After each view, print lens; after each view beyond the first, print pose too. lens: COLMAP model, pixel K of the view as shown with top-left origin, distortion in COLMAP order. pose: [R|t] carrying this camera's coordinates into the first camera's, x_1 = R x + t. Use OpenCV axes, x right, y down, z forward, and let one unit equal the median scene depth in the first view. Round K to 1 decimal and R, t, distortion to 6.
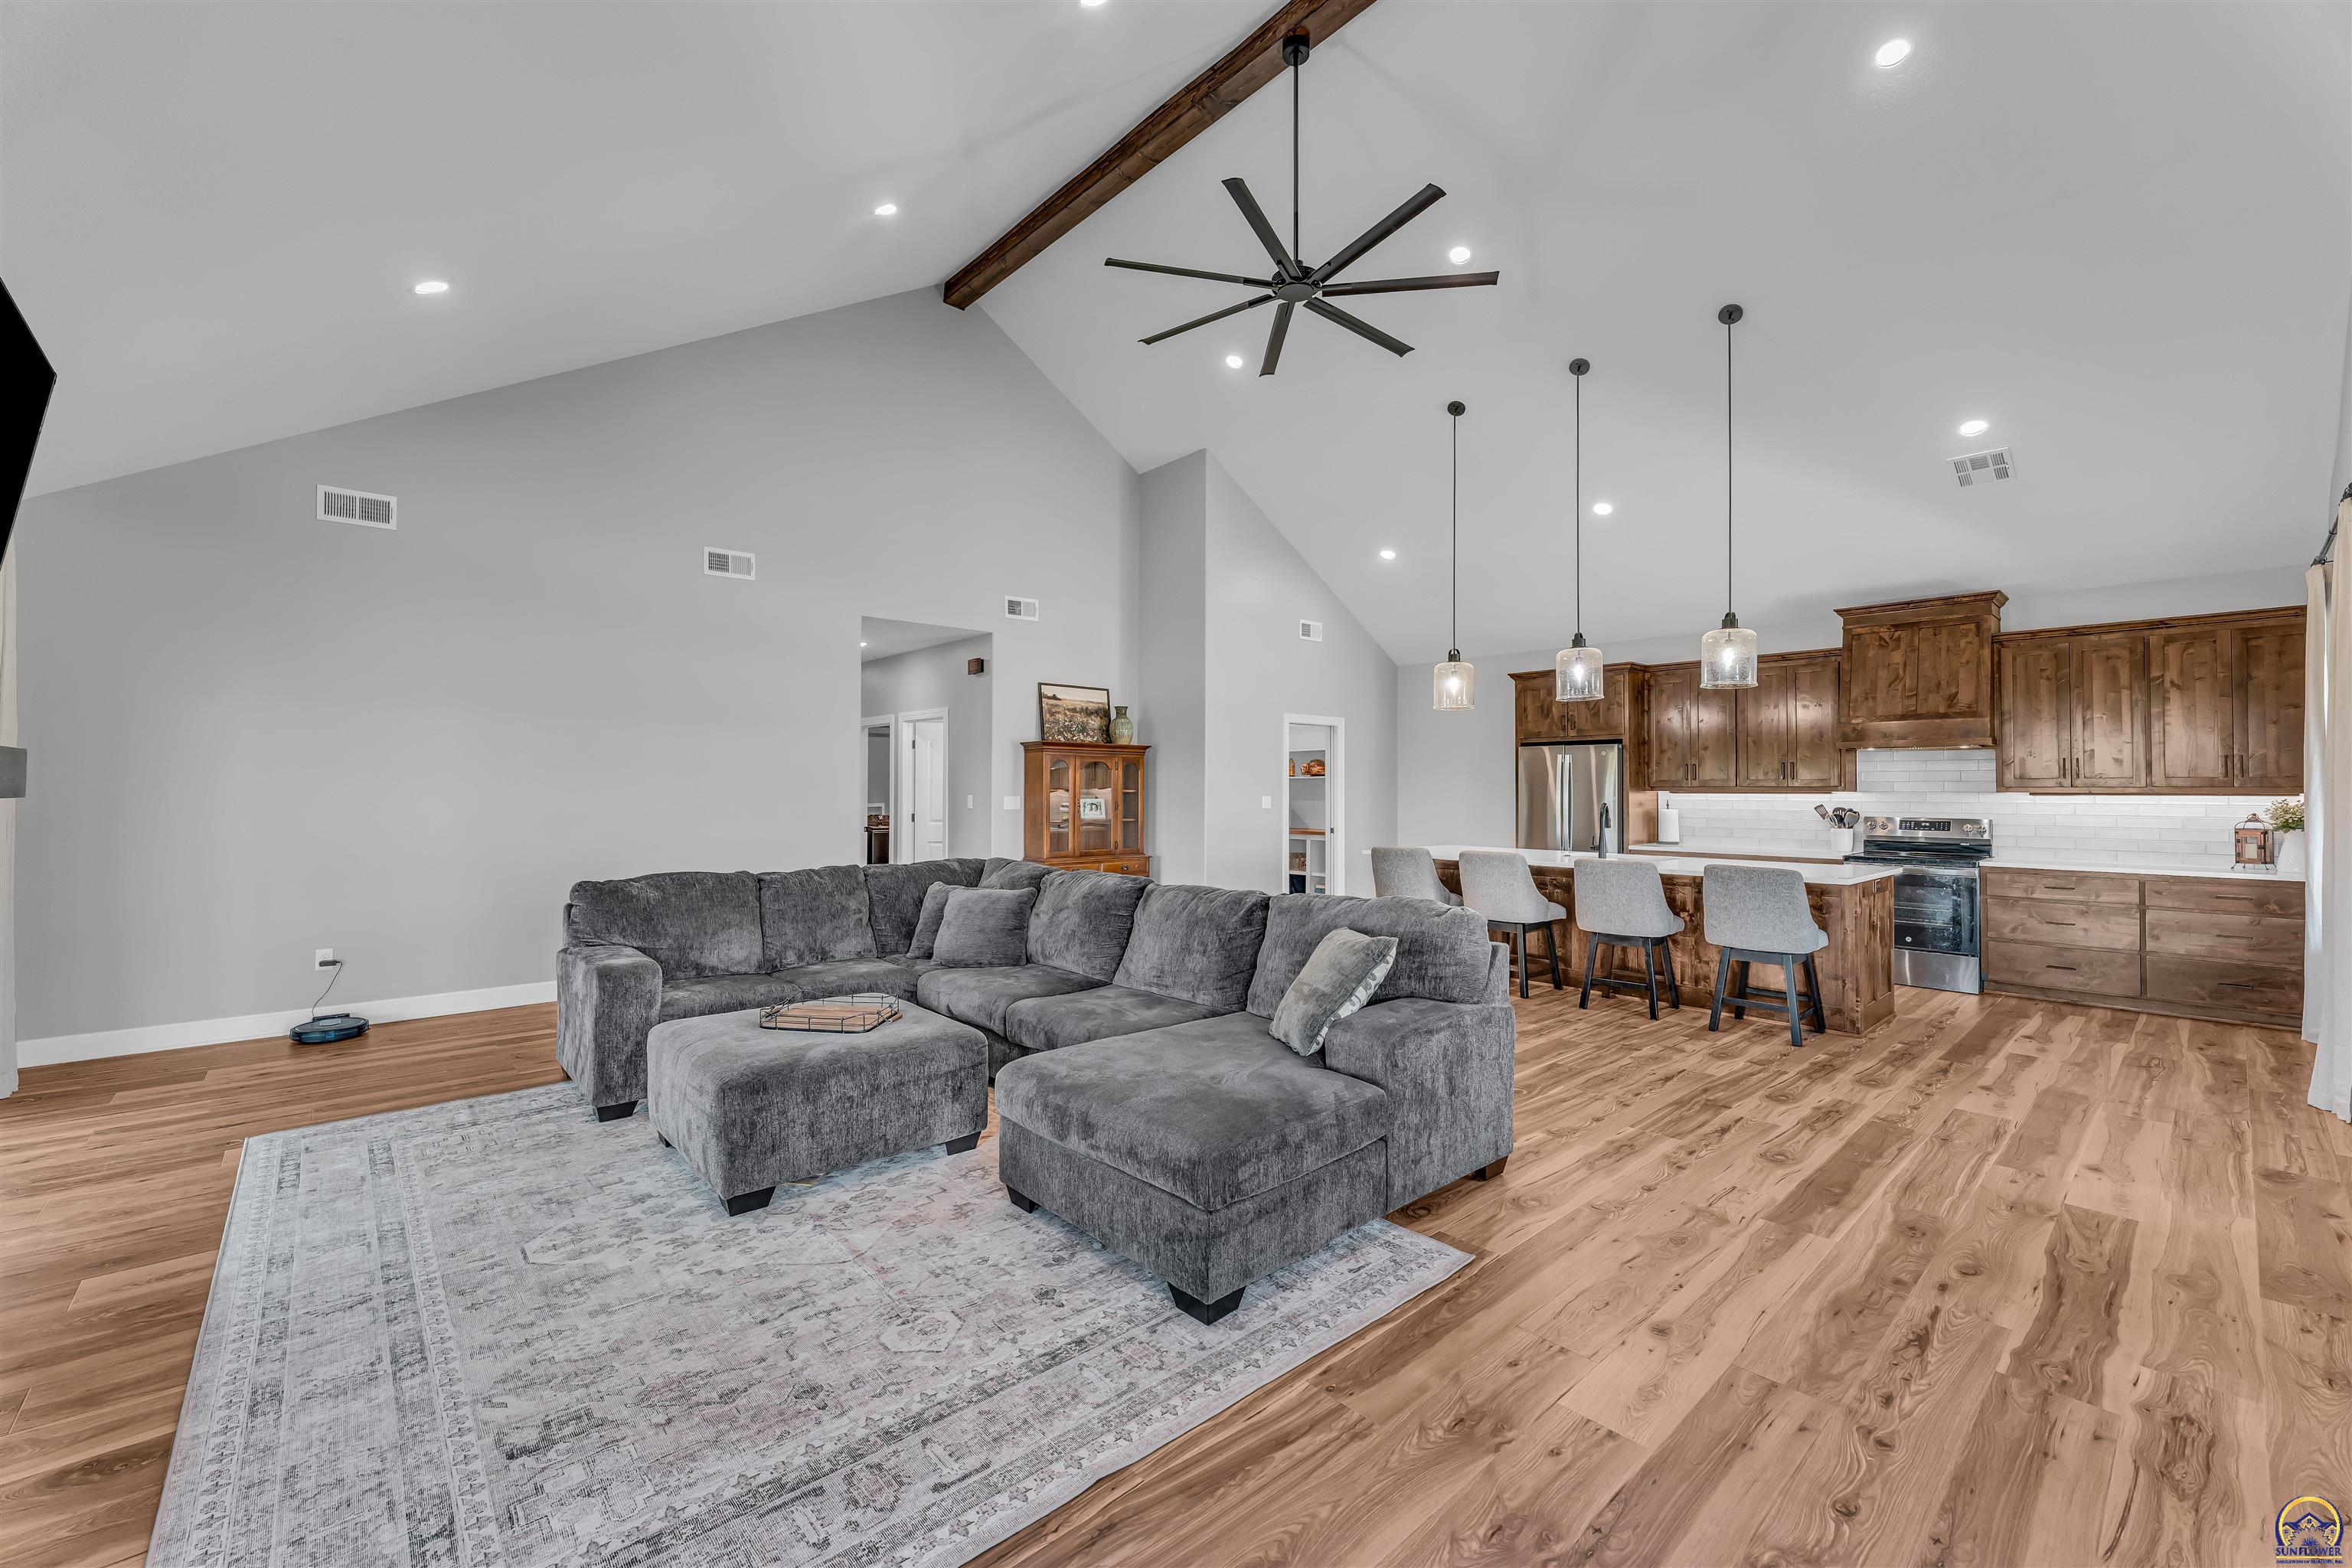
lens RADIAL K [[949.1, 0, 1176.3], [0, 949.1, 786.3], [0, 0, 1]] dist [-0.000118, -0.000003]
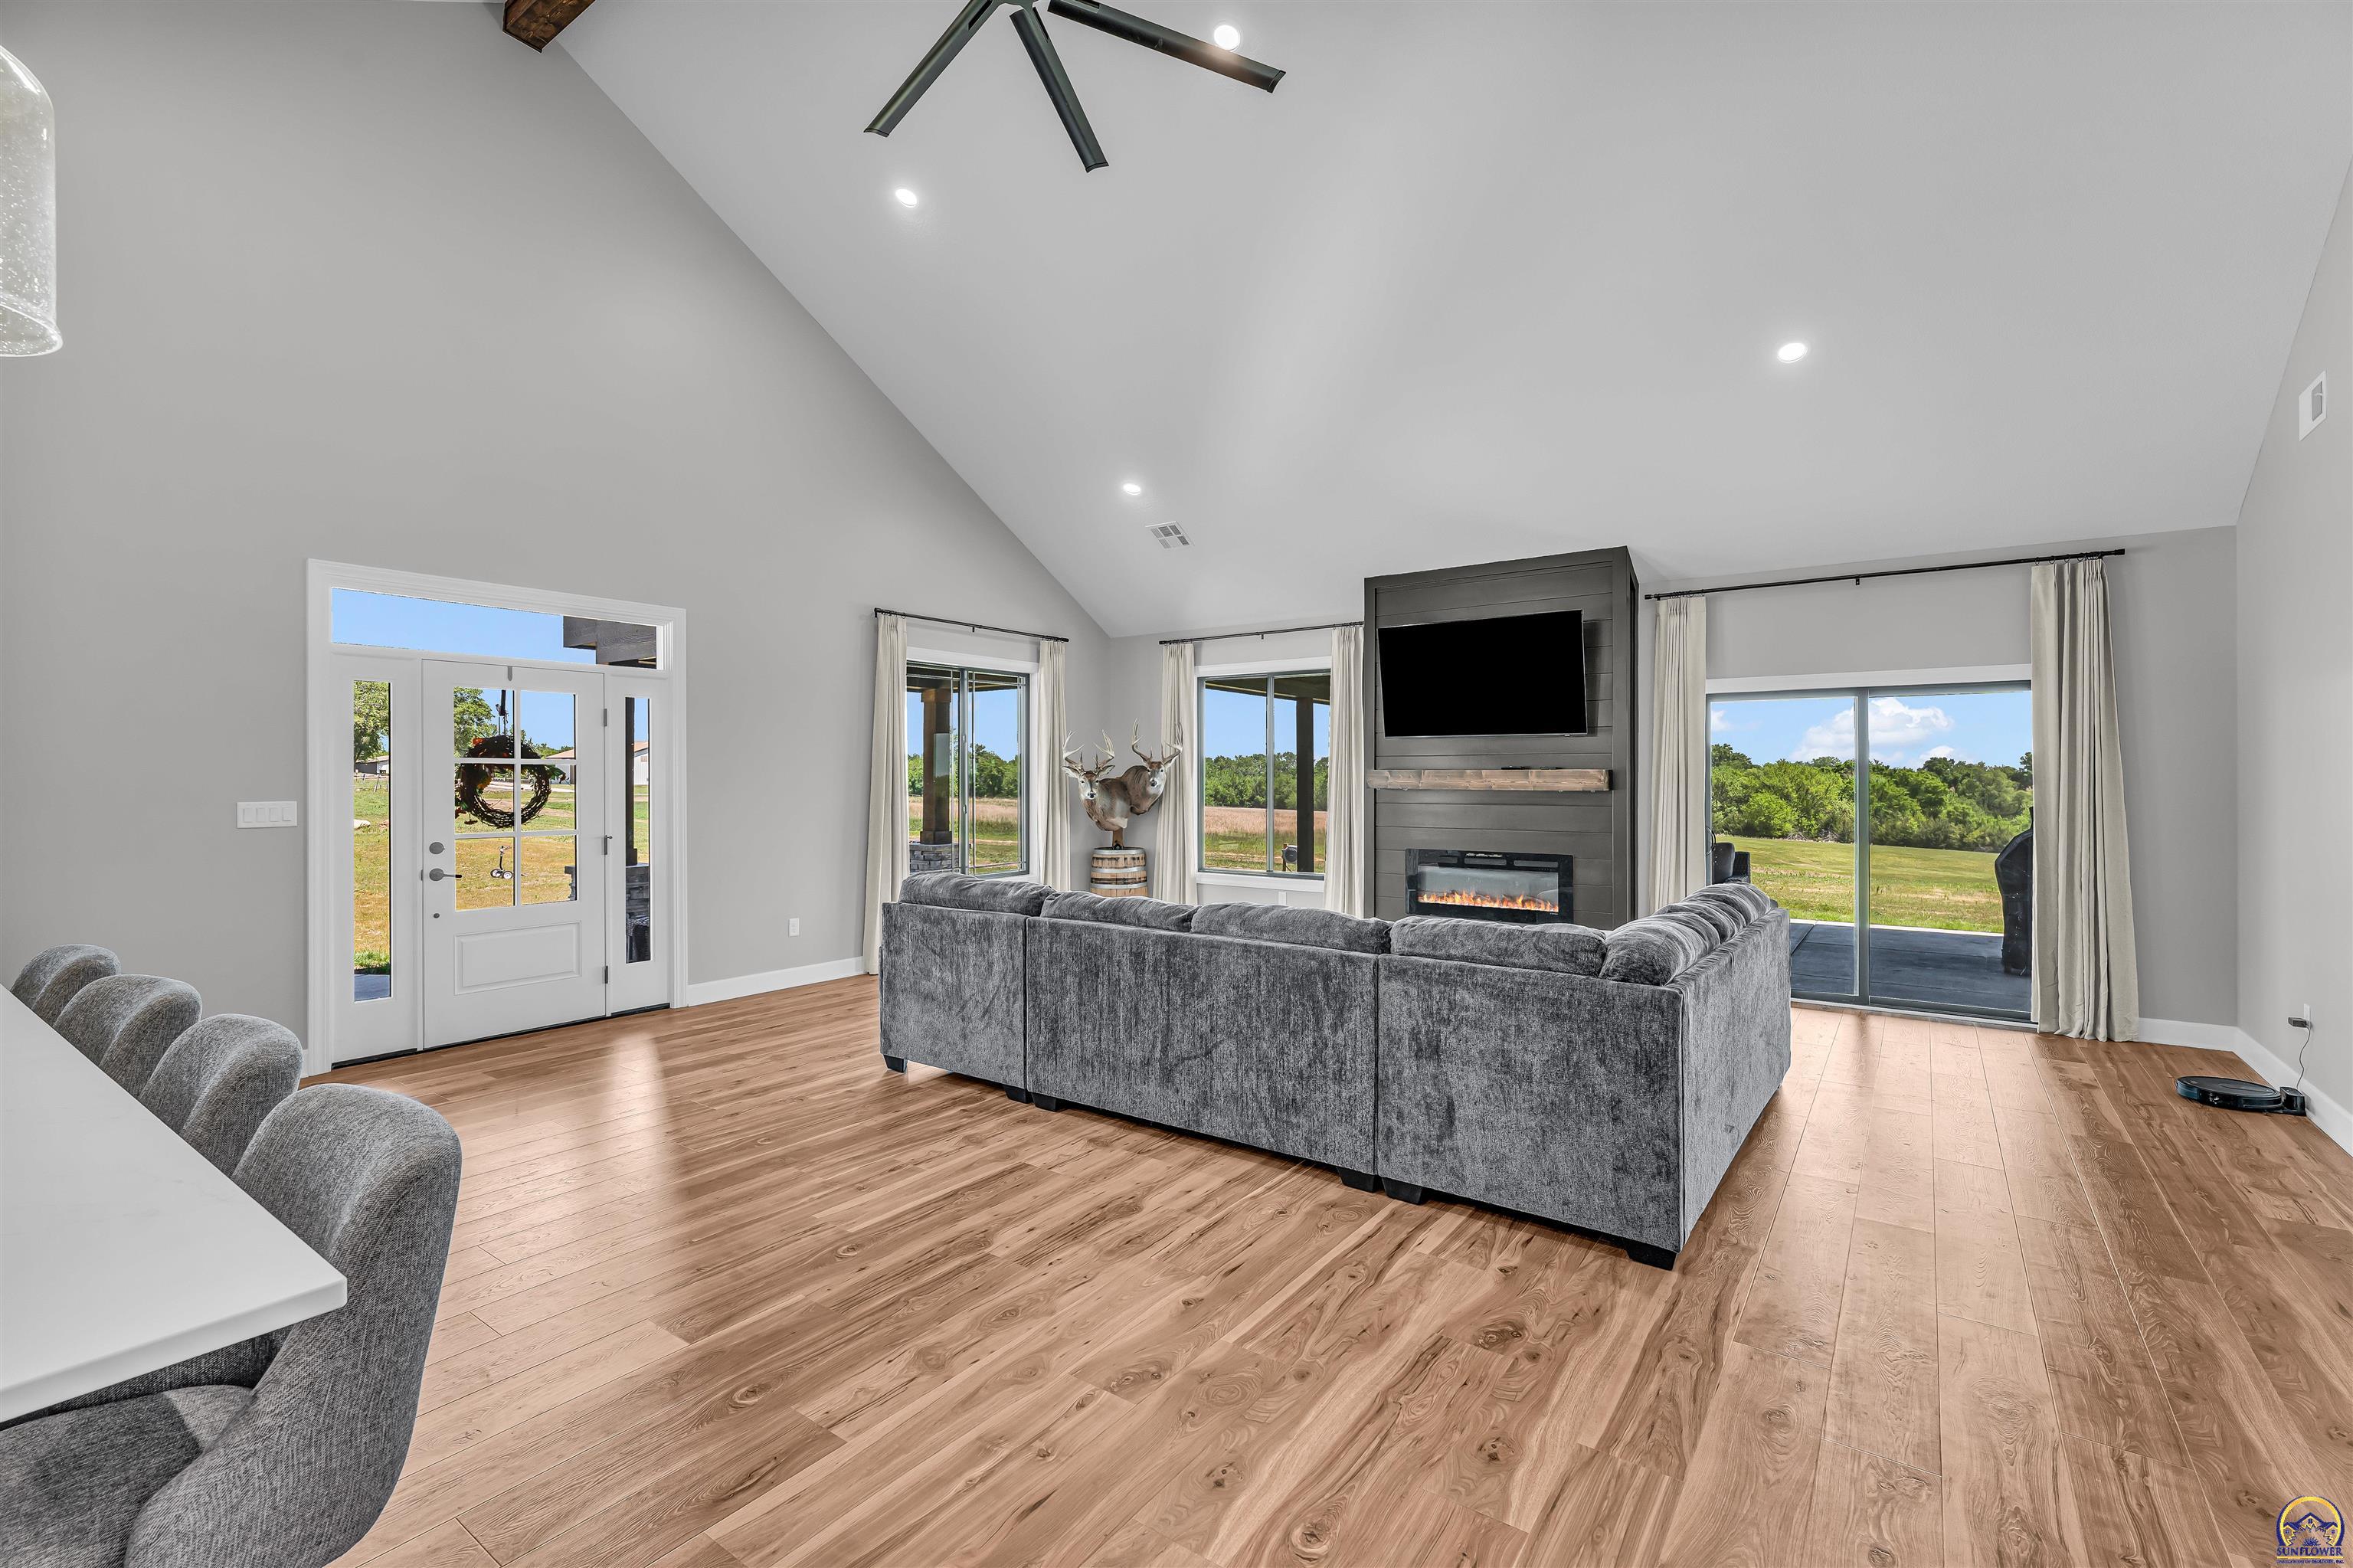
lens RADIAL K [[1018.2, 0, 1178.2], [0, 1018.2, 783.0], [0, 0, 1]] dist [0.000291, 0.000015]
pose [[-0.978026, -0.000847, -0.208482, 0.220758], [0.000406, 0.999982, -0.005968, 0.006532], [0.208484, -0.005921, -0.978008, 2.291189]]
